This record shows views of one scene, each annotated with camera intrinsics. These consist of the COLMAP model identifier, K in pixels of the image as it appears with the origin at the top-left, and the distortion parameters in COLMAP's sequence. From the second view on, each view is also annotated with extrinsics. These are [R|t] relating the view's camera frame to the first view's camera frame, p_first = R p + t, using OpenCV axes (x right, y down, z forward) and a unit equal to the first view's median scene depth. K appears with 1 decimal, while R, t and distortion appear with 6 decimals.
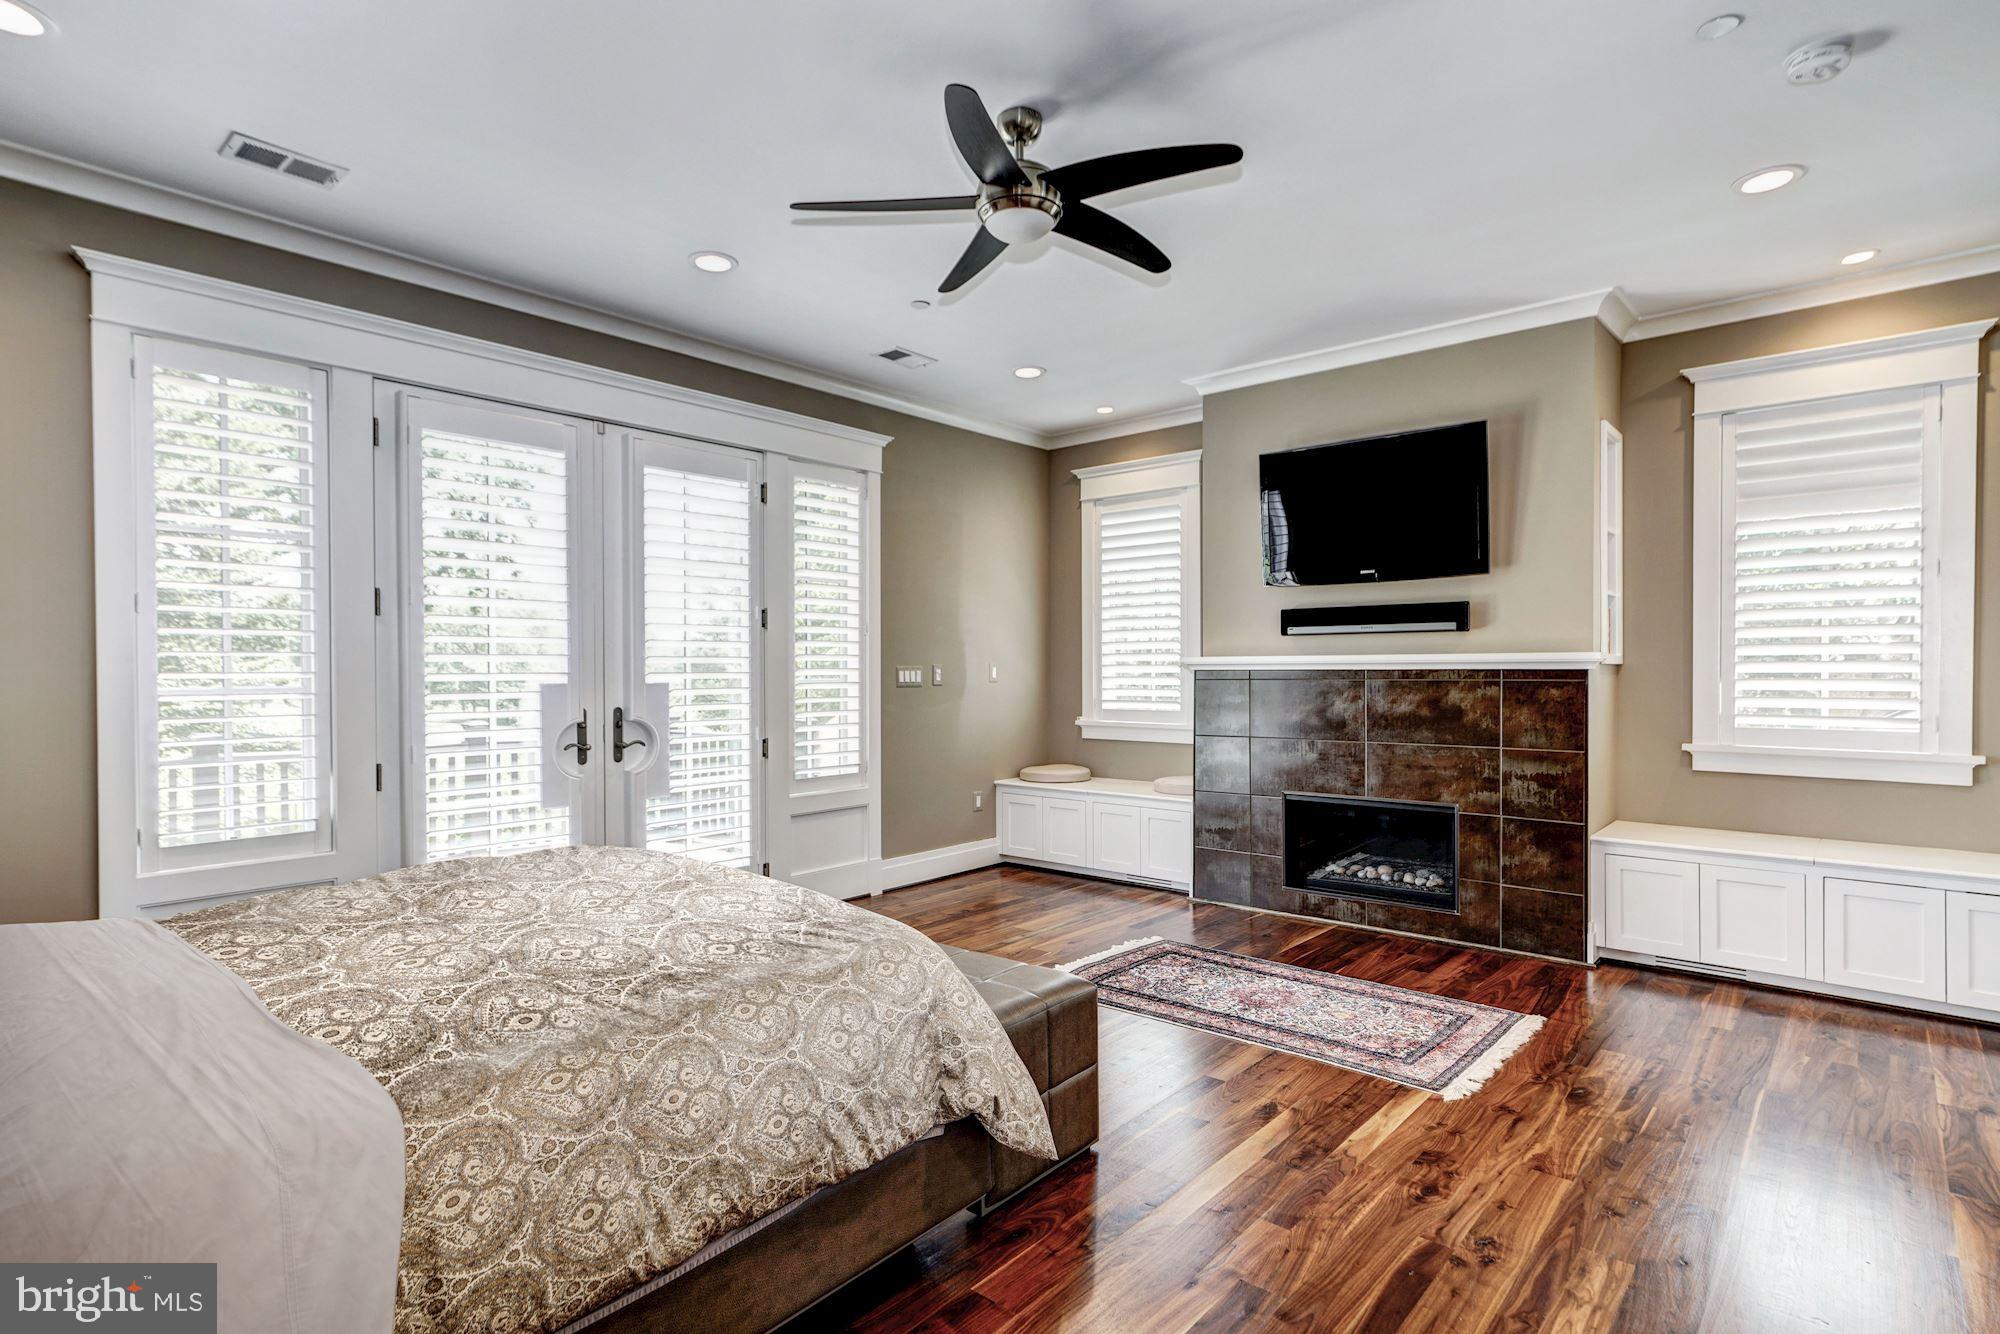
lens RADIAL K [[1007.5, 0, 995.9], [0, 1007.5, 675.1], [0, 0, 1]] dist [-0.009500, 0.004932]
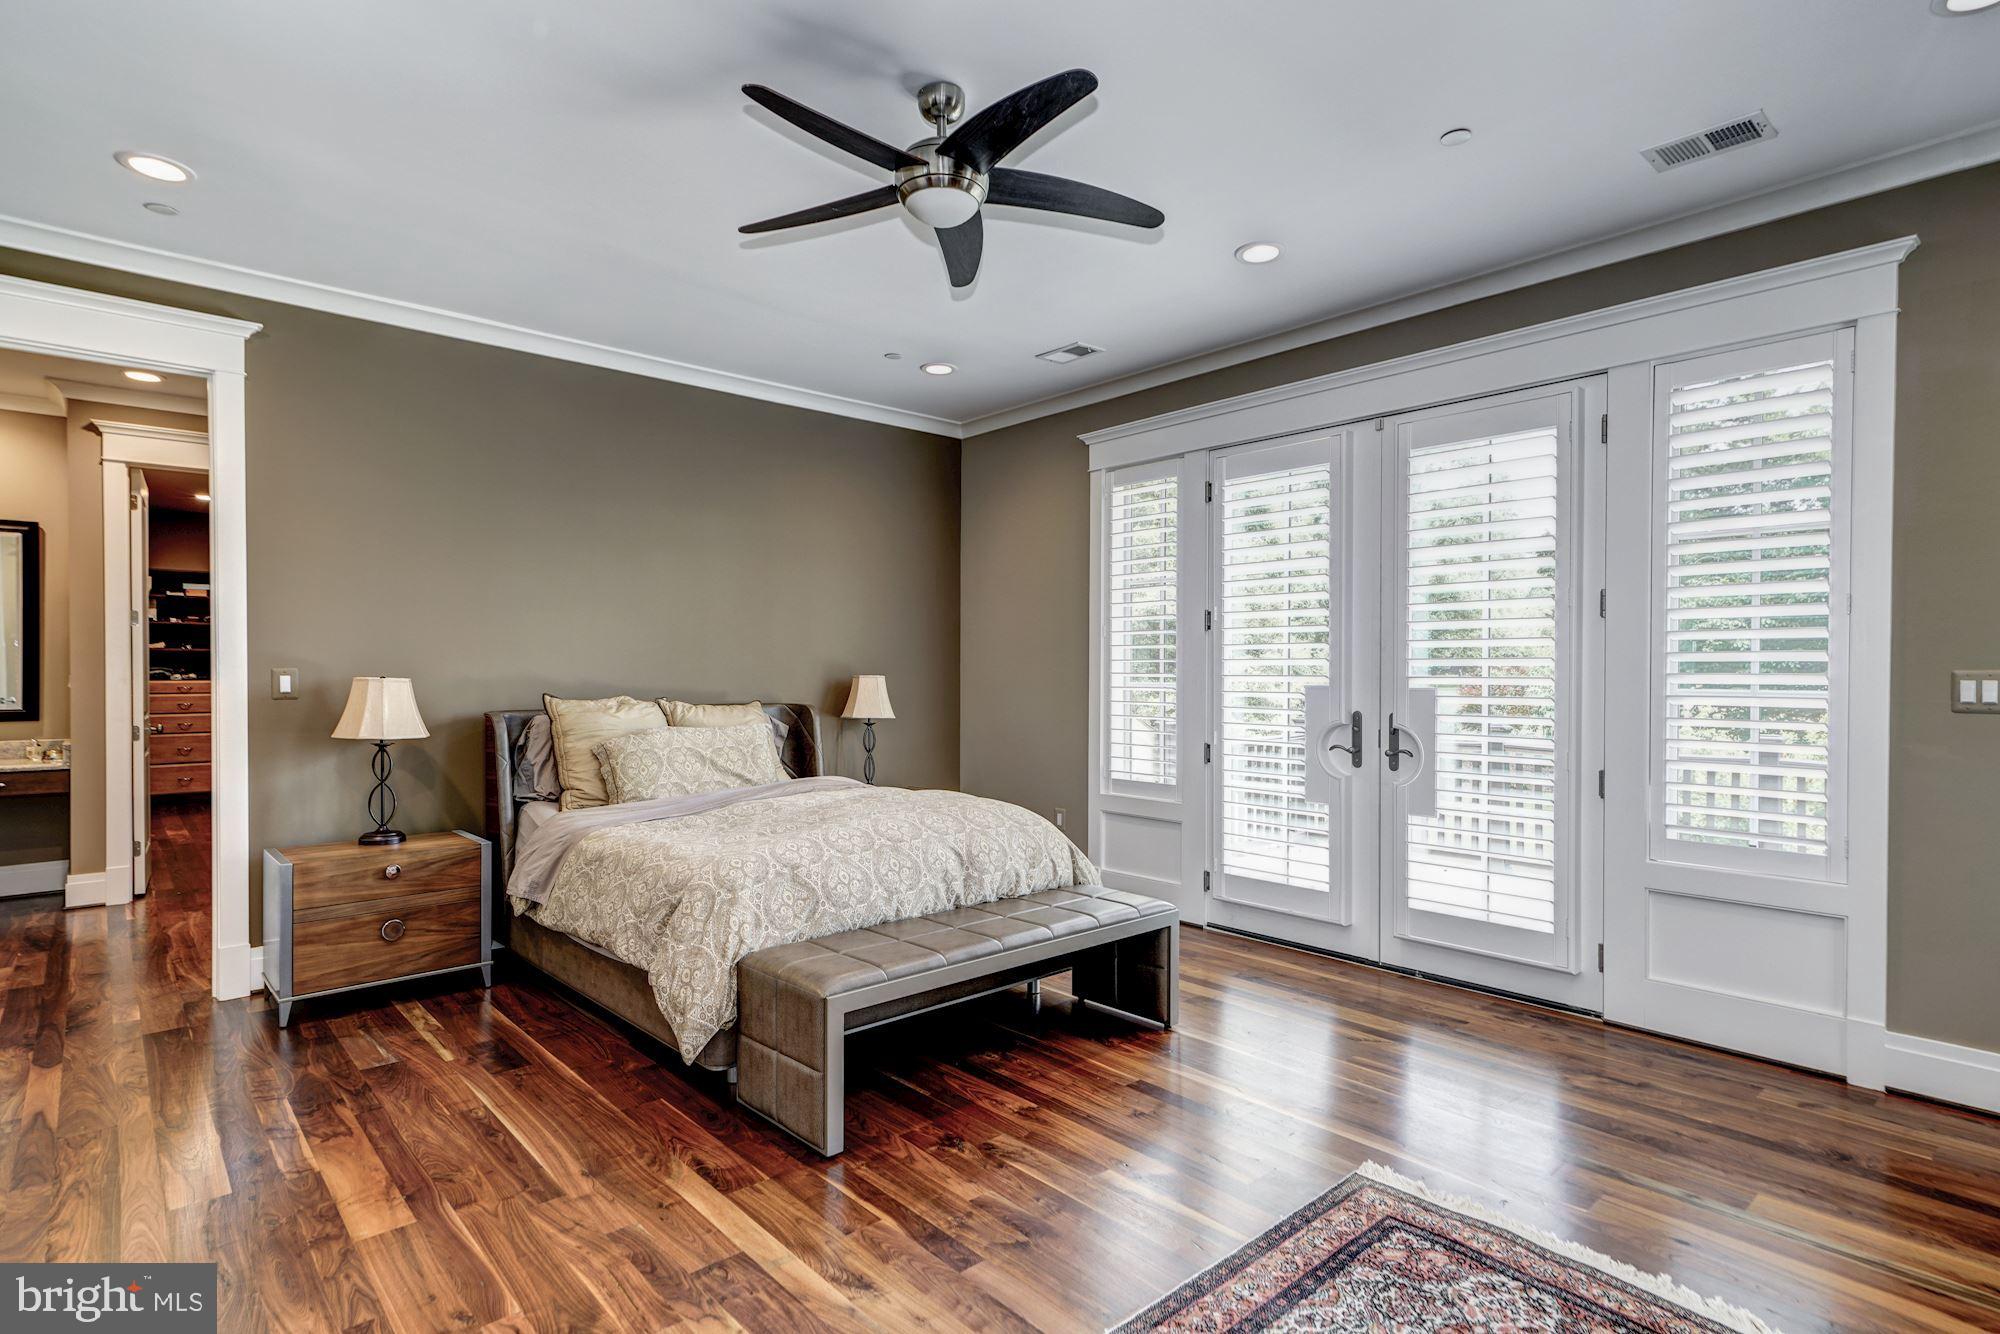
lens RADIAL K [[1007.5, 0, 995.0], [0, 1007.5, 668.8], [0, 0, 1]] dist [-0.009500, 0.004932]
pose [[-0.136572, -0.002615, -0.990627, 0.611206], [-0.014274, 0.999898, -0.000671, -0.003280], [0.990527, 0.014049, -0.136595, 0.753626]]
